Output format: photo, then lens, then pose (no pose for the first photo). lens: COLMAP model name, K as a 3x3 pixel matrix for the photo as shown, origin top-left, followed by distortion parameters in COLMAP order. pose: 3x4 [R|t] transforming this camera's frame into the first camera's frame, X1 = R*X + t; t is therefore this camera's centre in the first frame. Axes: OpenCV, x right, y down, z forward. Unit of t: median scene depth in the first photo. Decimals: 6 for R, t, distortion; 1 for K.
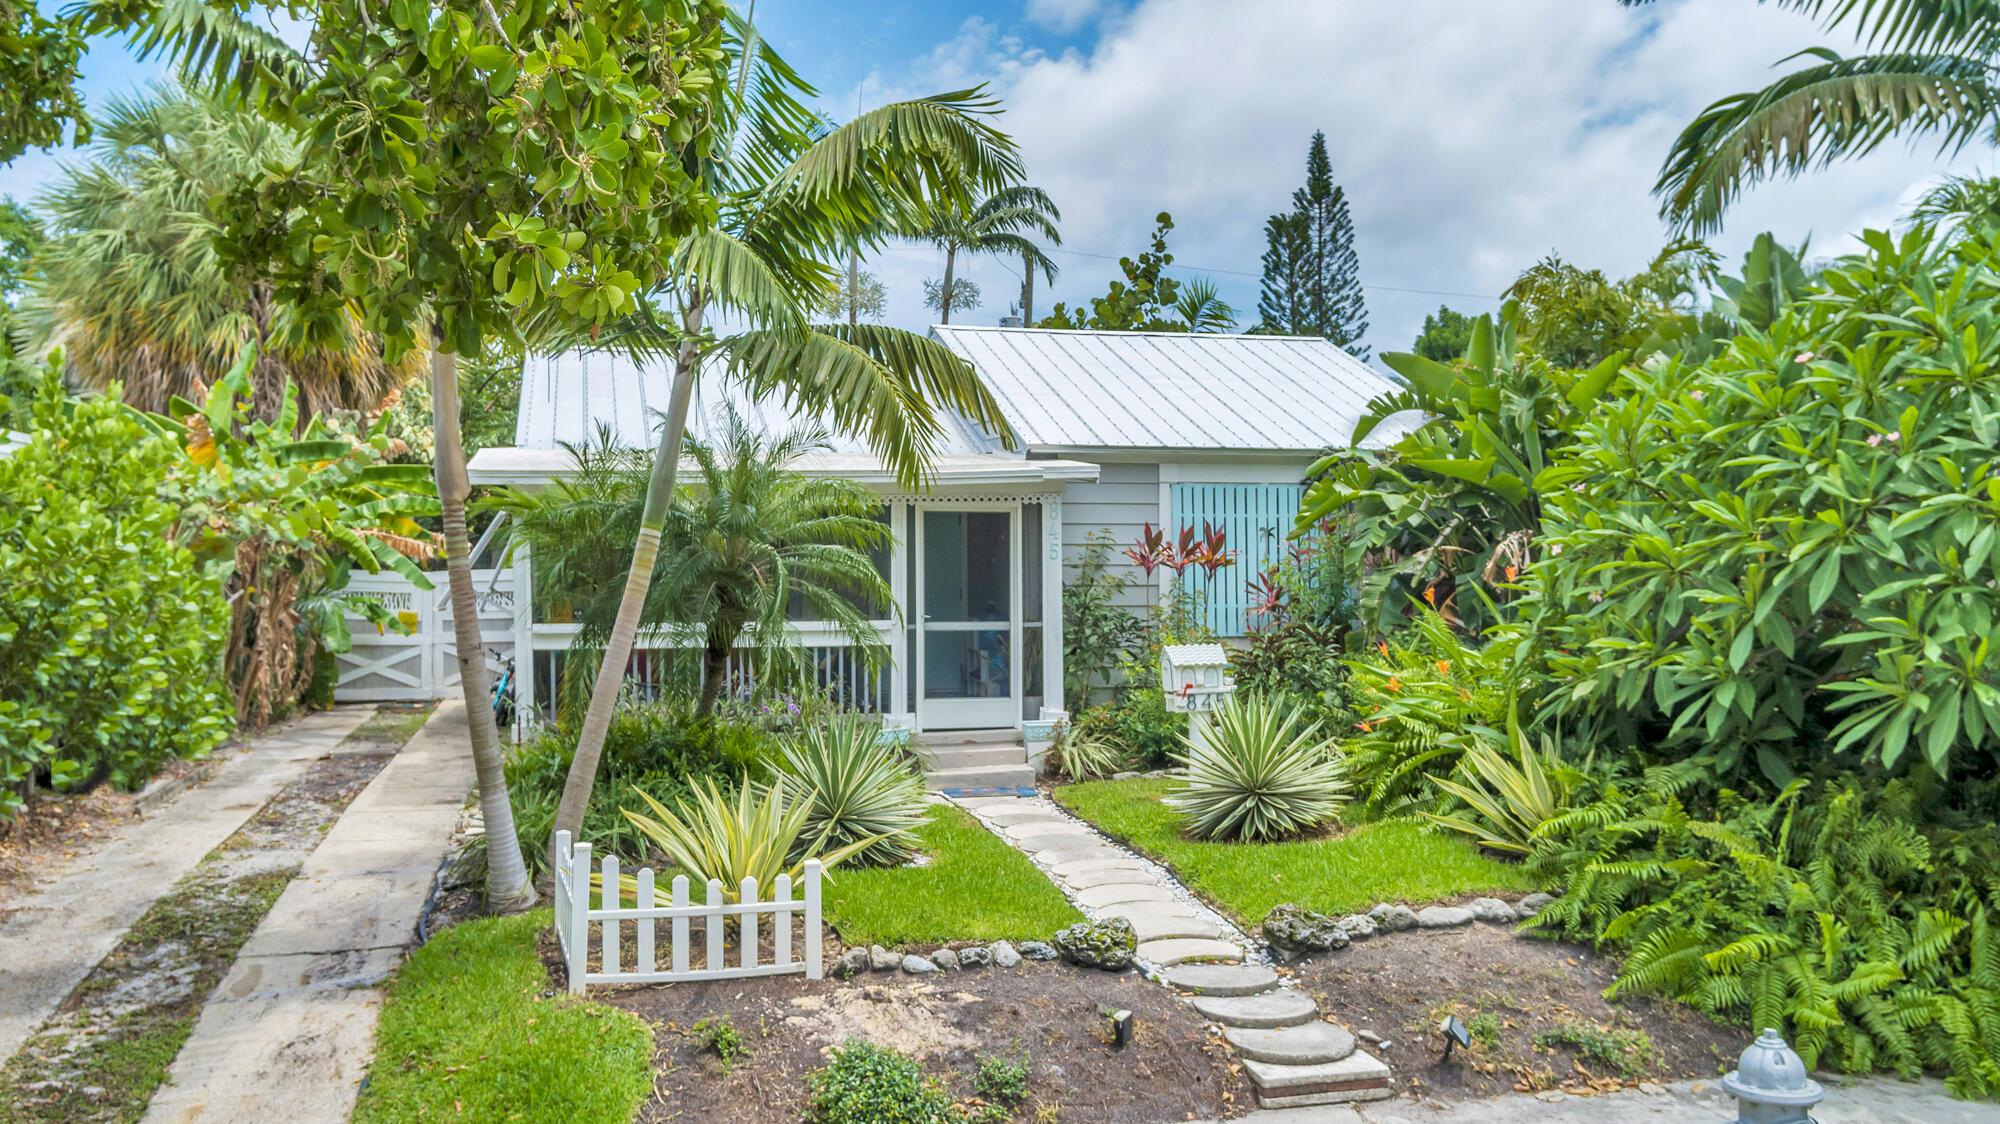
lens RADIAL K [[1596.1, 0, 1000.0], [0, 1596.1, 562.0], [0, 0, 1]] dist [0.011141, 0.005774]
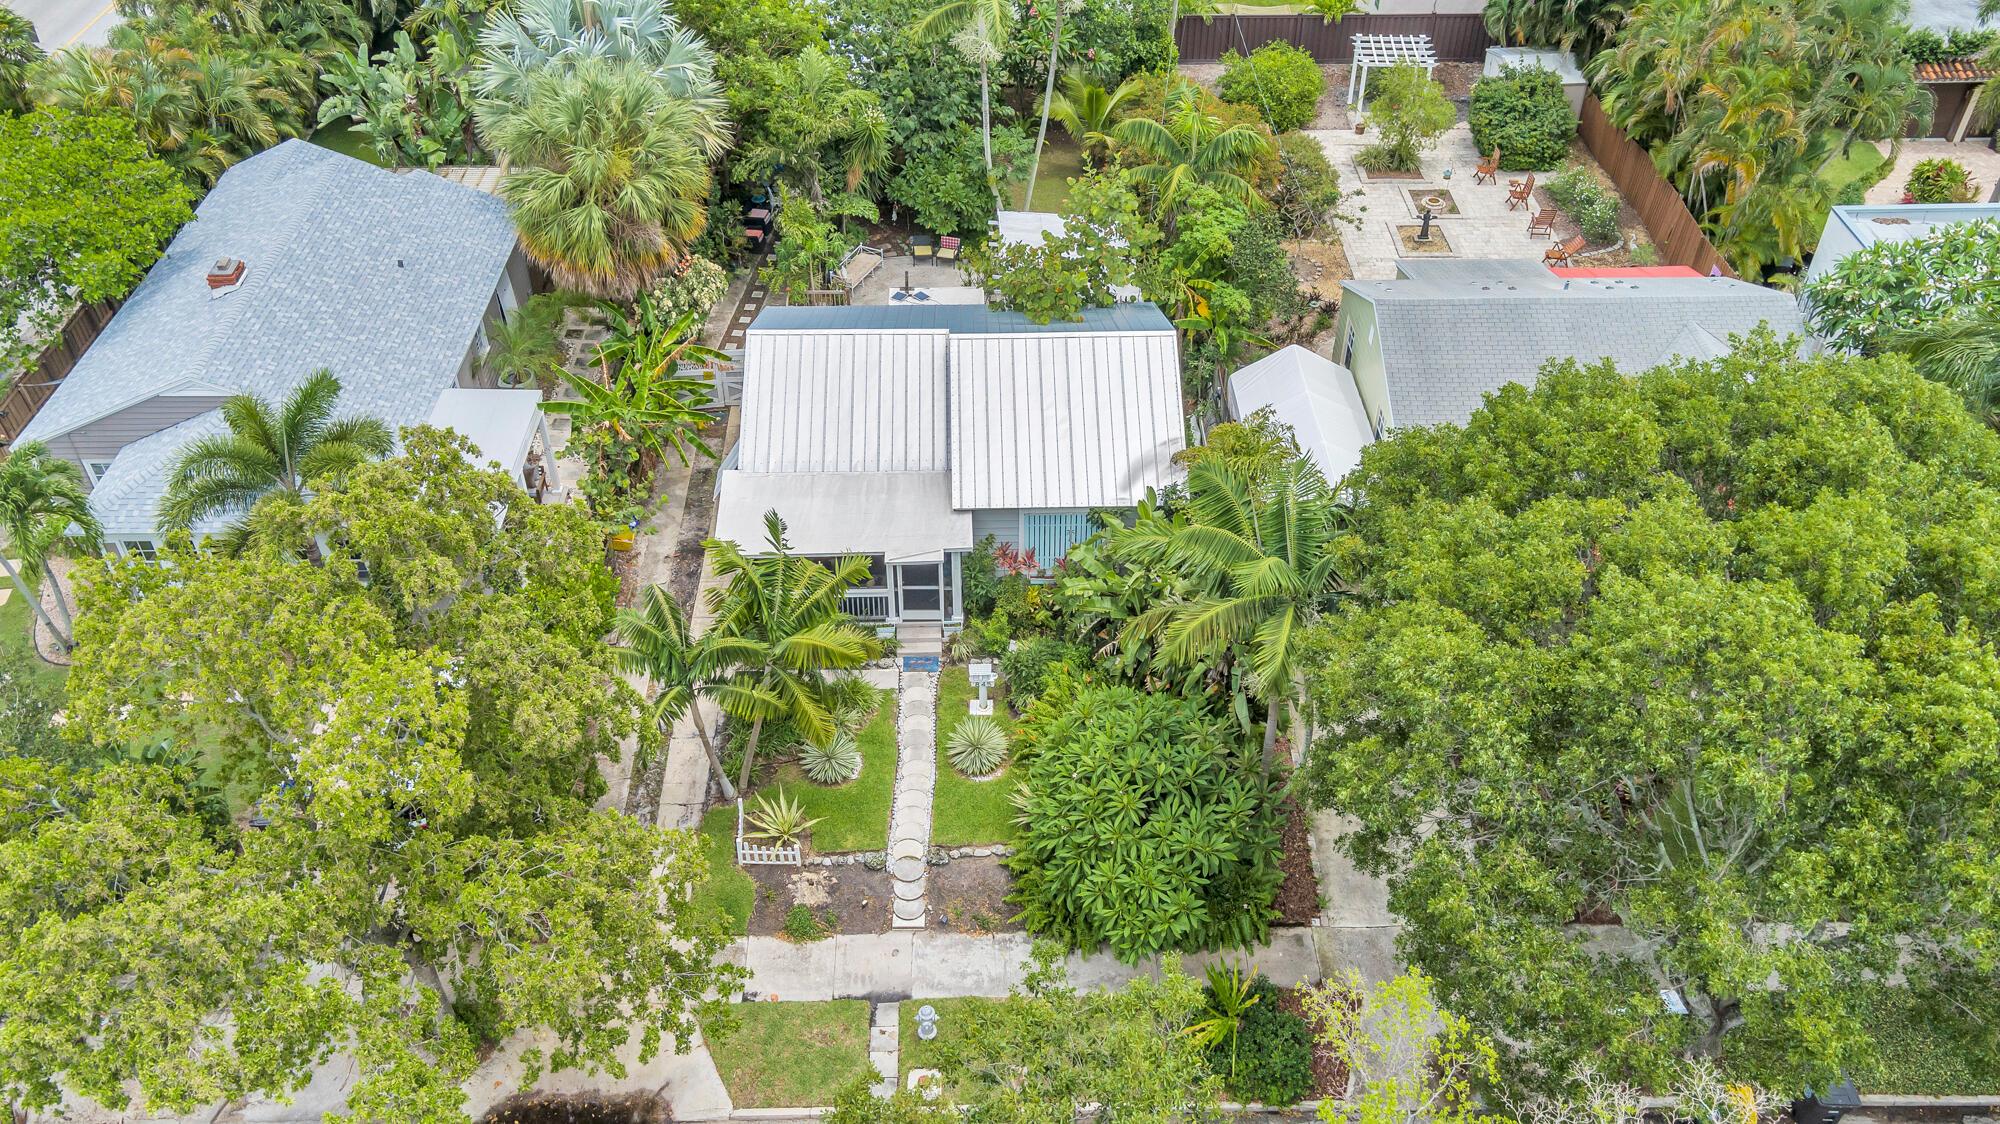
lens RADIAL K [[1596.1, 0, 1000.0], [0, 1596.1, 562.0], [0, 0, 1]] dist [0.011141, 0.005774]
pose [[0.974234, 0.149213, -0.169125, 0.499298], [-0.004782, 0.763368, 0.645946, -1.549239], [0.225488, -0.628494, 0.744413, -0.731826]]
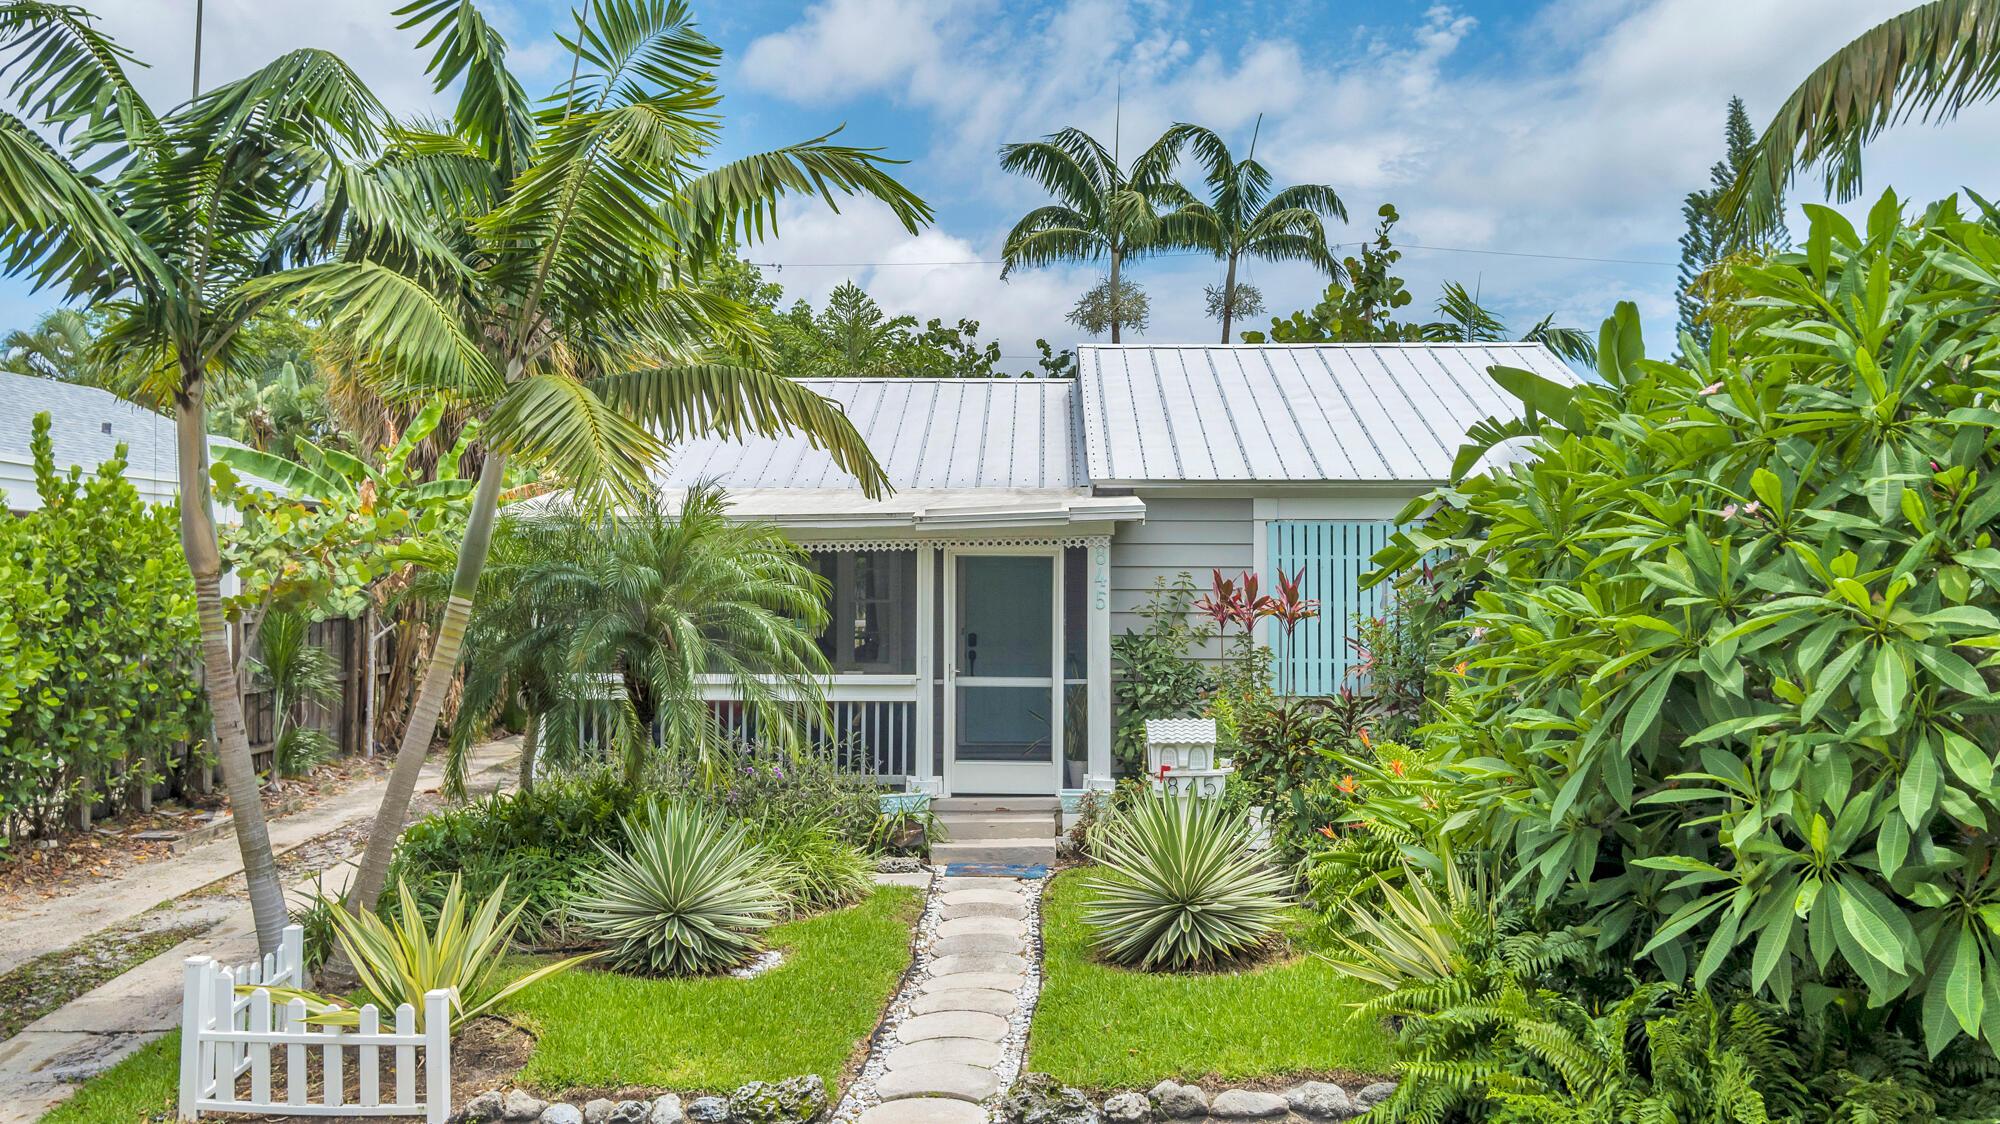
lens RADIAL K [[1596.1, 0, 1000.0], [0, 1596.1, 562.0], [0, 0, 1]] dist [0.011141, 0.005774]
pose [[0.961047, 0.003179, -0.276367, 0.232863], [-0.003495, 0.999994, -0.000647, -0.028149], [0.276363, 0.001588, 0.961052, 0.125700]]
